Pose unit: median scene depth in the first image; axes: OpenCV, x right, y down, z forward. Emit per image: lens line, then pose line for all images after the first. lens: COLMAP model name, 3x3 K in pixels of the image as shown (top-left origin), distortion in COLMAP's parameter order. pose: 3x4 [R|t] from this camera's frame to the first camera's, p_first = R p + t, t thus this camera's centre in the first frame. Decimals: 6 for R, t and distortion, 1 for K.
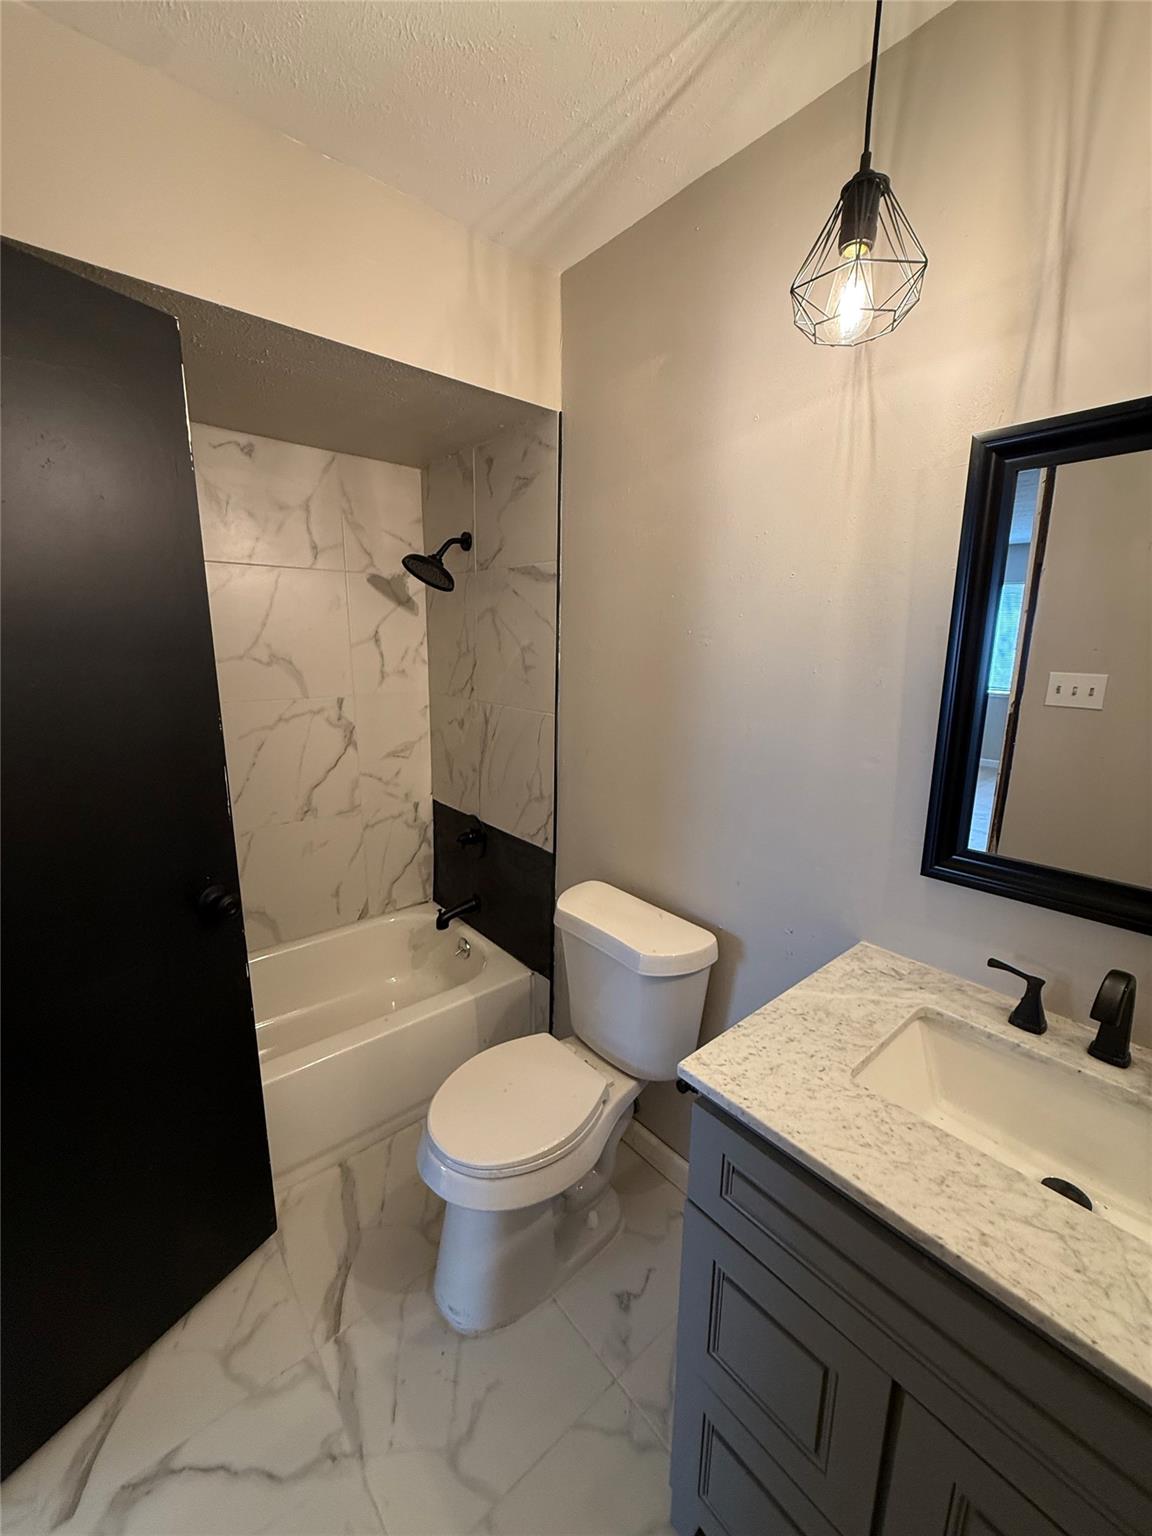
lens RADIAL K [[612.9, 0, 584.0], [0, 612.9, 766.7], [0, 0, 1]] dist [0.000160, -0.000935]
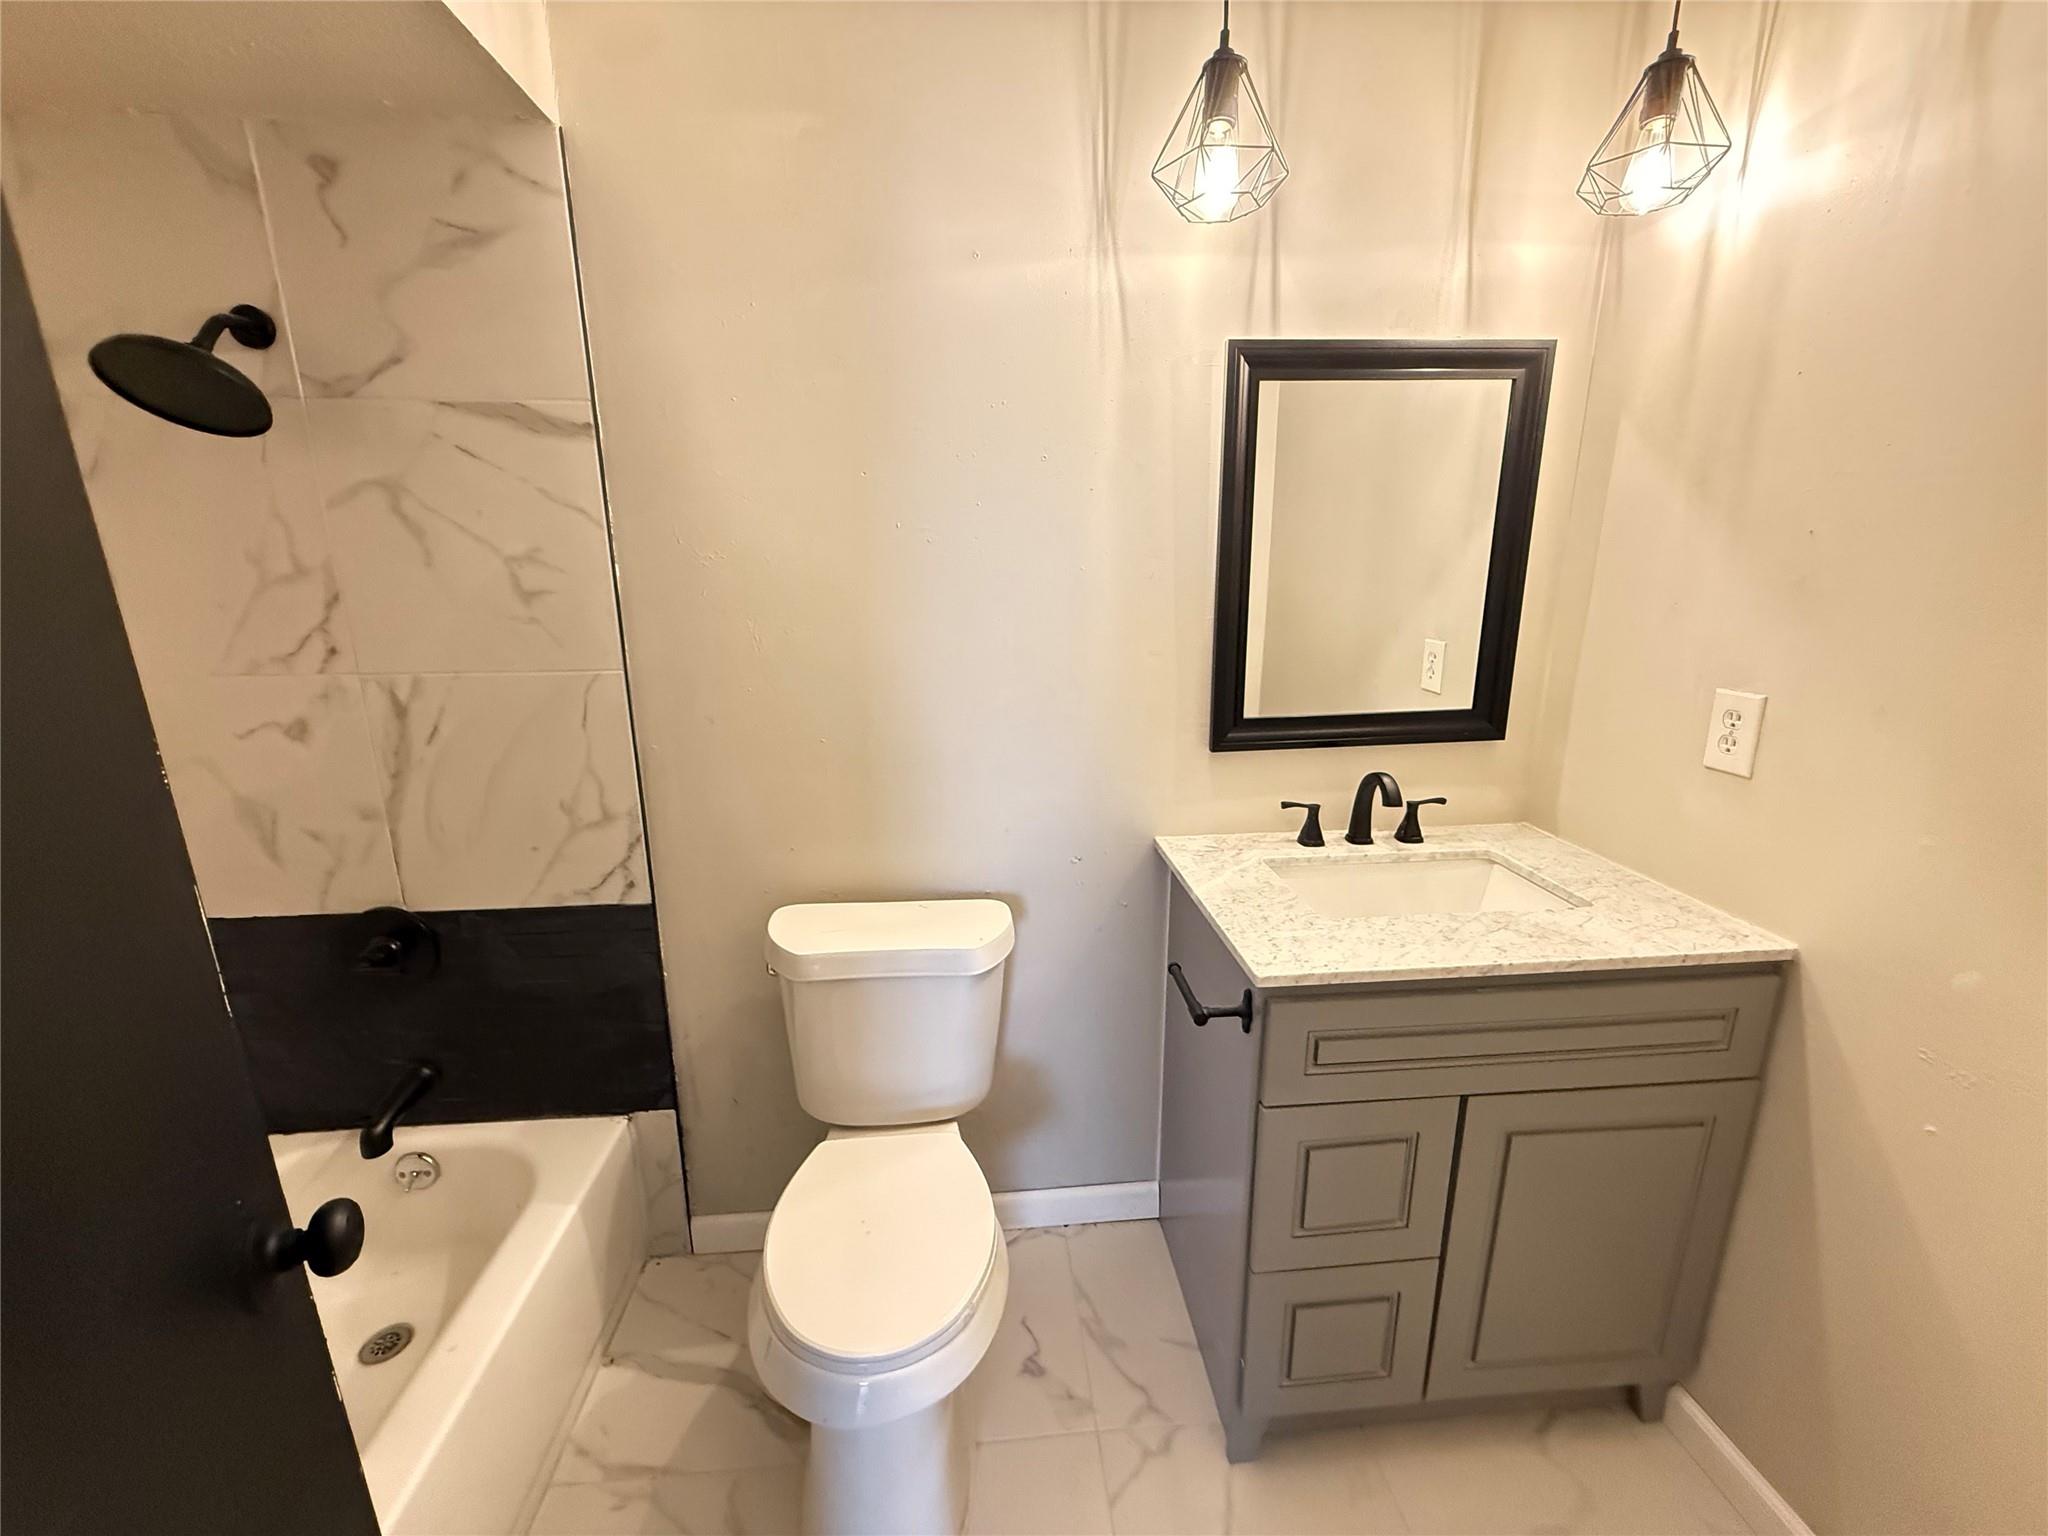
lens RADIAL K [[817.2, 0, 1030.3], [0, 817.2, 763.2], [0, 0, 1]] dist [0.000160, -0.000935]
pose [[0.586448, -0.216471, 0.780525, -0.431068], [0.183306, 0.974095, 0.132429, -0.029992], [-0.788972, 0.065412, 0.610937, 0.214072]]
